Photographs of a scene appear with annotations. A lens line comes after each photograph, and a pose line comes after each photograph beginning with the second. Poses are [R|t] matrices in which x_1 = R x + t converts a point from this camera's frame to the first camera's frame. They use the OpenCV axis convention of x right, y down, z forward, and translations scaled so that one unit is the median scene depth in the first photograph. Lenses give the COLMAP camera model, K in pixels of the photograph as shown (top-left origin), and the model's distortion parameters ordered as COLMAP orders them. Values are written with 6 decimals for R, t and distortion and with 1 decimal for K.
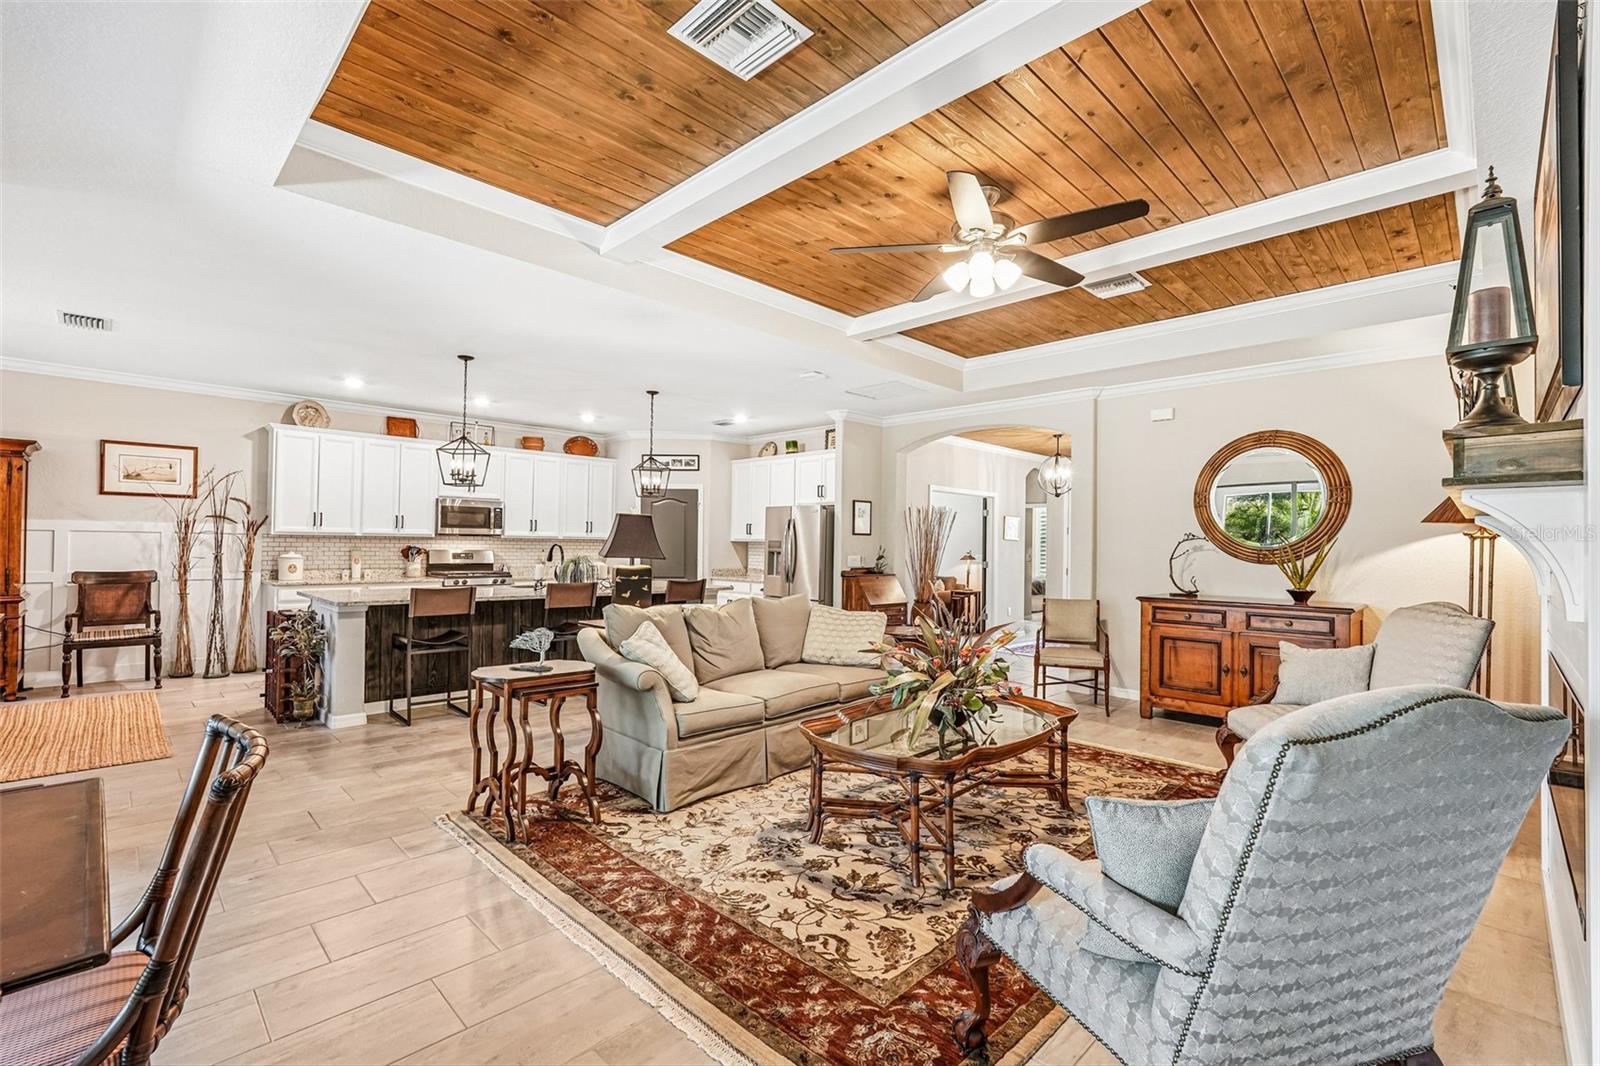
lens RADIAL K [[704.9, 0, 800.7], [0, 704.9, 540.5], [0, 0, 1]] dist [-0.013145, 0.006182]
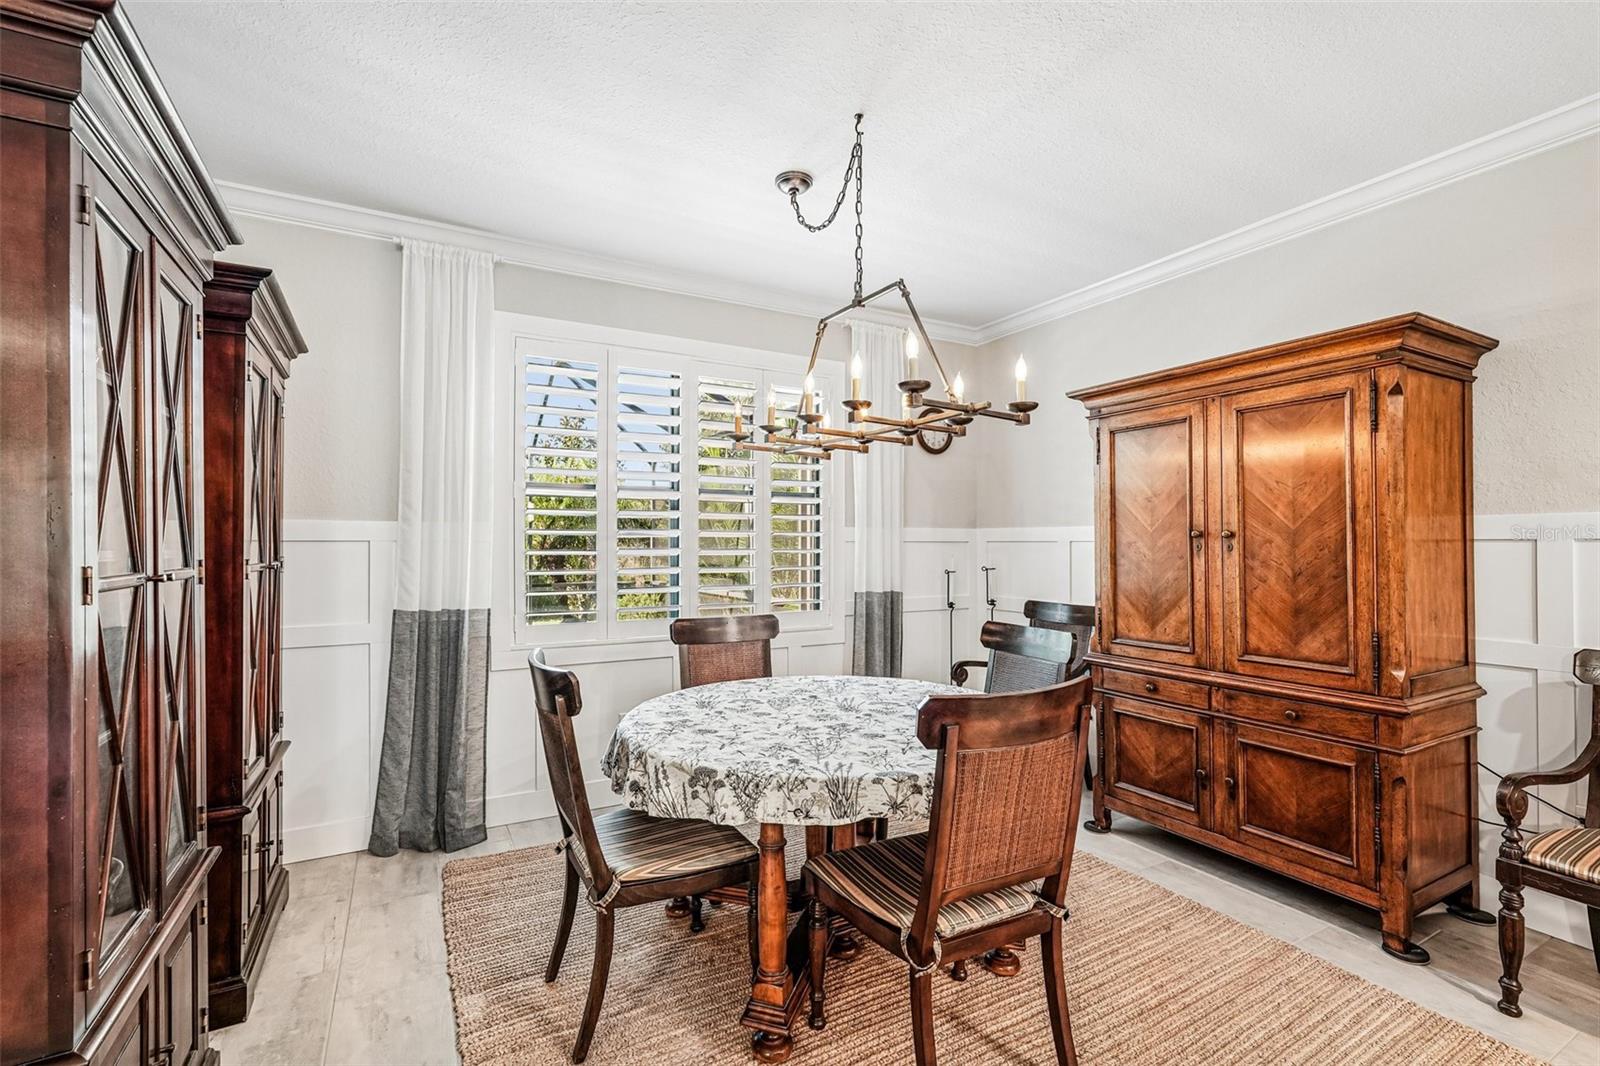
lens RADIAL K [[704.9, 0, 804.5], [0, 704.9, 535.6], [0, 0, 1]] dist [-0.013145, 0.006182]
pose [[-0.265017, -0.026383, -0.963883, -0.491822], [0.002078, 0.999608, -0.027932, -0.004986], [0.964241, -0.009405, -0.264858, 0.605117]]
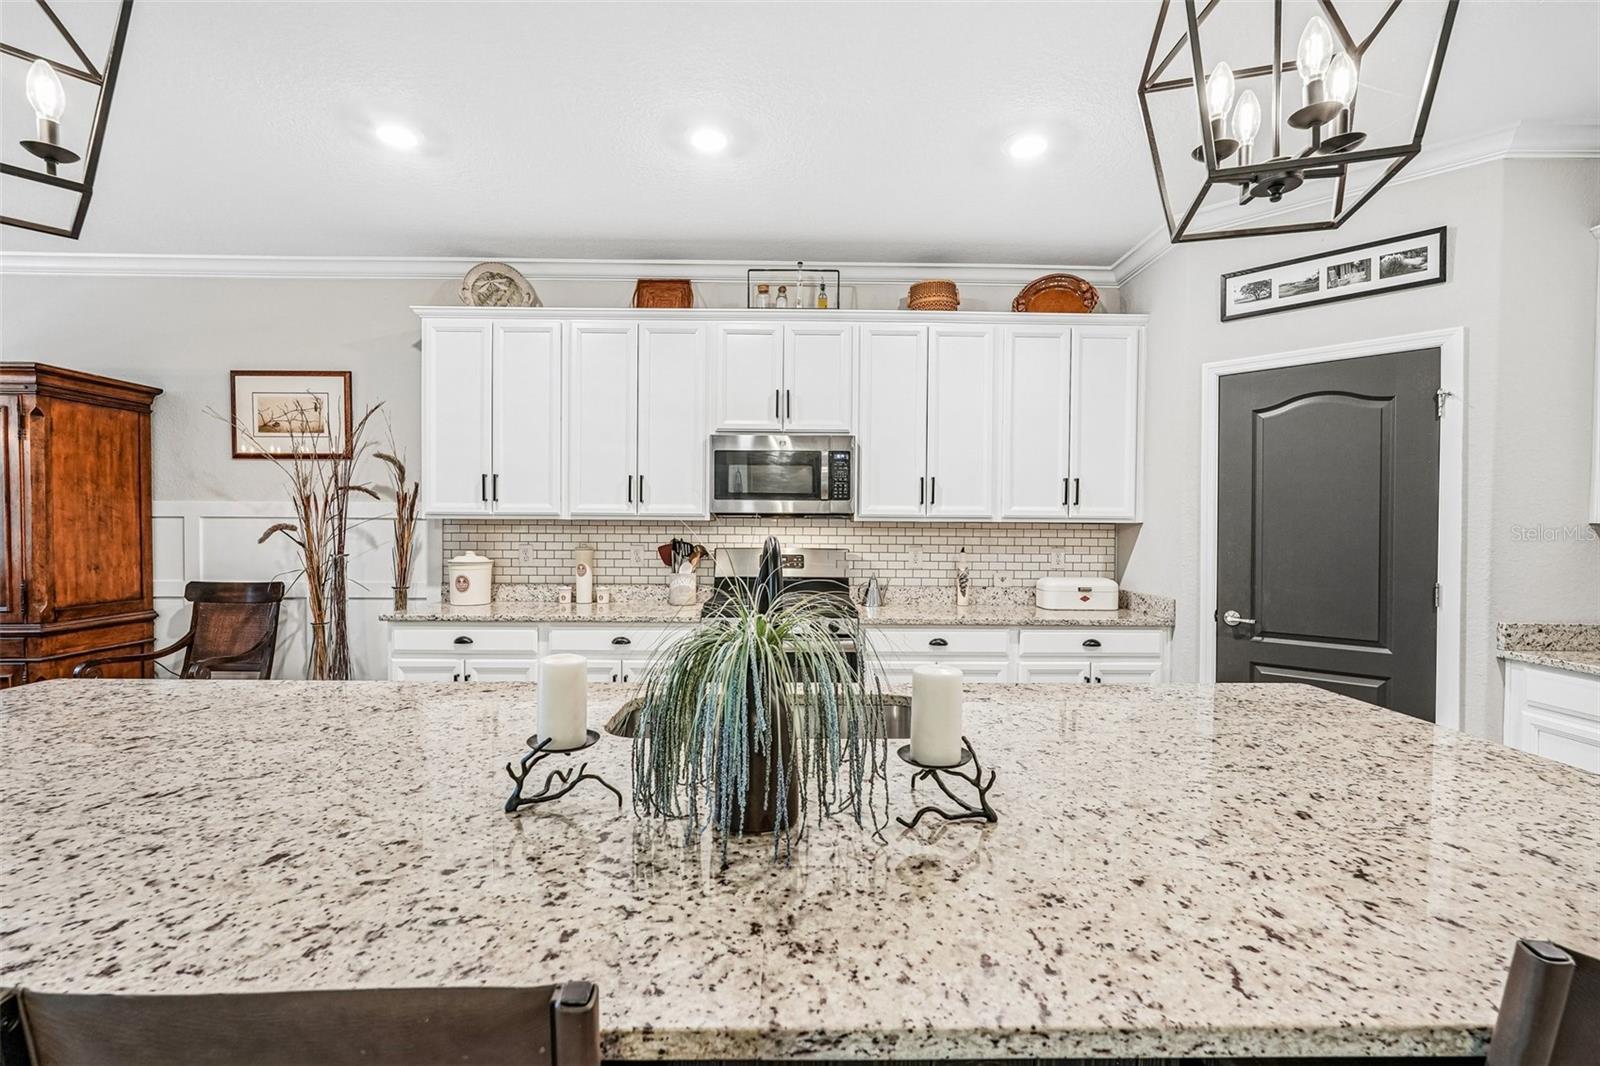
lens RADIAL K [[704.9, 0, 801.1], [0, 704.9, 538.2], [0, 0, 1]] dist [-0.013145, 0.006182]
pose [[0.719798, 0.003128, -0.694177, -0.177404], [0.007228, 0.999902, 0.012000, 0.001691], [0.694146, -0.013656, 0.719705, 0.799486]]
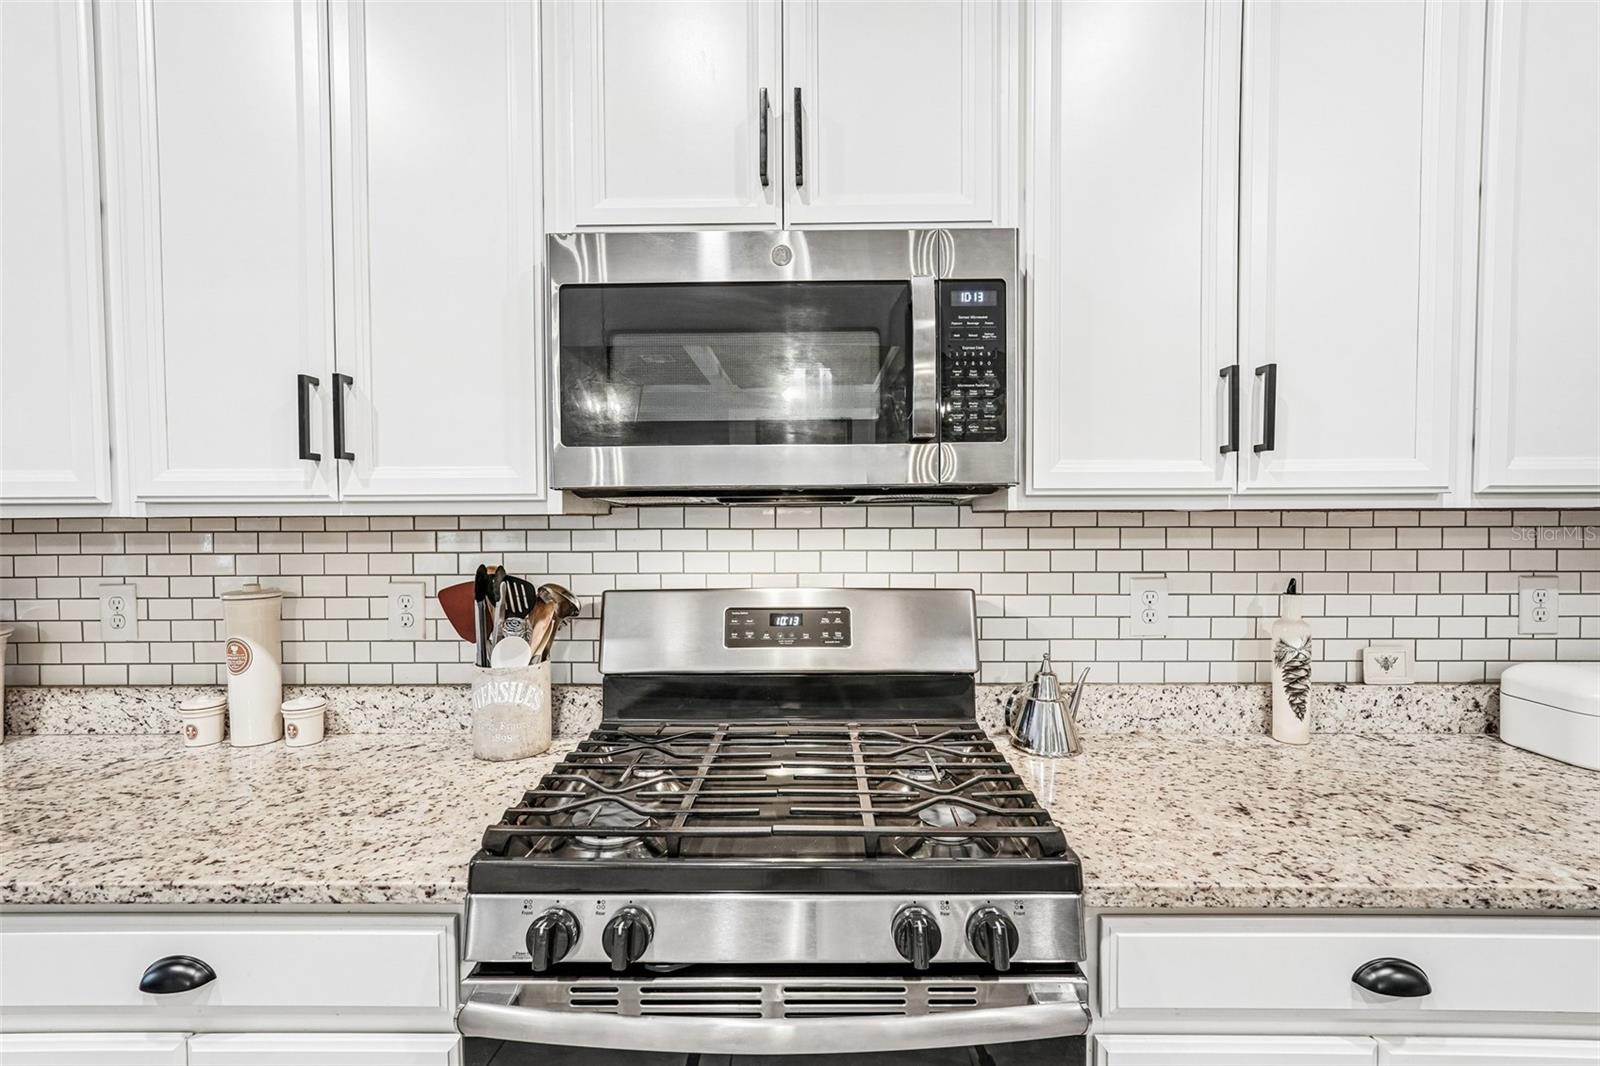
lens RADIAL K [[704.9, 0, 801.3], [0, 704.9, 543.0], [0, 0, 1]] dist [-0.013145, 0.006182]
pose [[0.699521, 0.003043, -0.714606, -0.427100], [0.019859, 0.999522, 0.023696, -0.001438], [0.714336, -0.030767, 0.699126, 1.050680]]
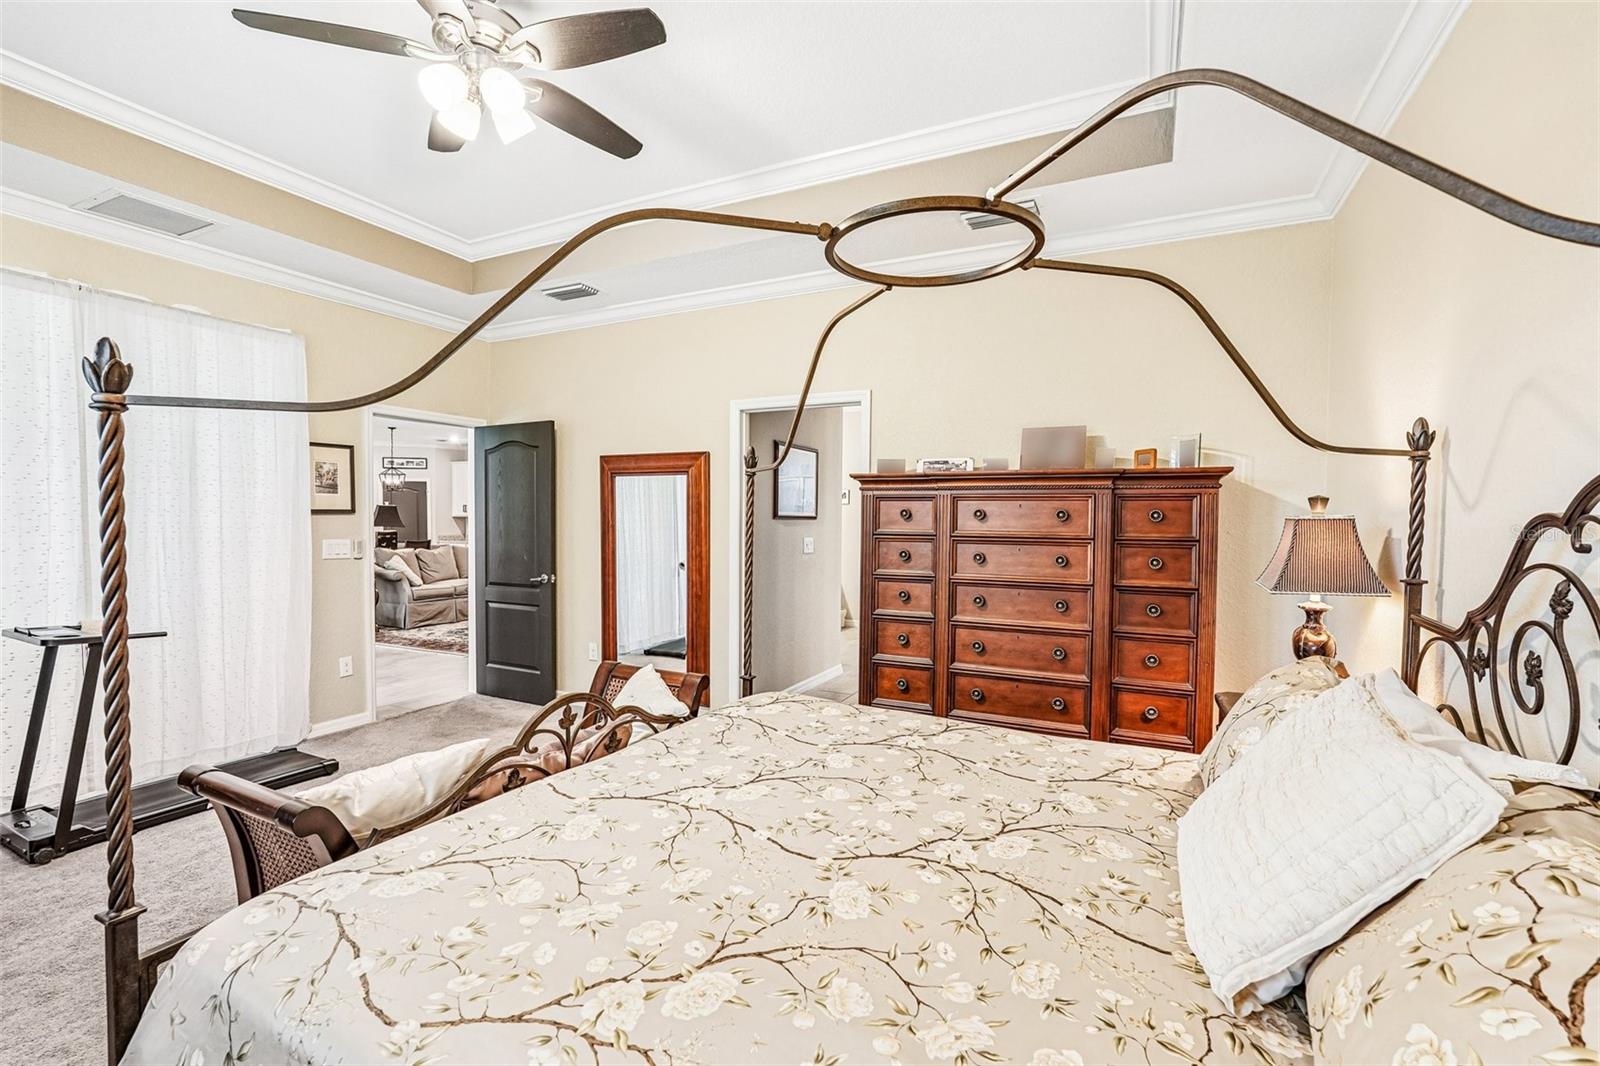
lens RADIAL K [[704.9, 0, 803.2], [0, 704.9, 535.9], [0, 0, 1]] dist [-0.013145, 0.006182]
pose [[0.945323, -0.020793, 0.325472, 0.154682], [0.009534, 0.999301, 0.036152, -0.006803], [-0.325996, -0.031072, 0.944860, -0.848217]]
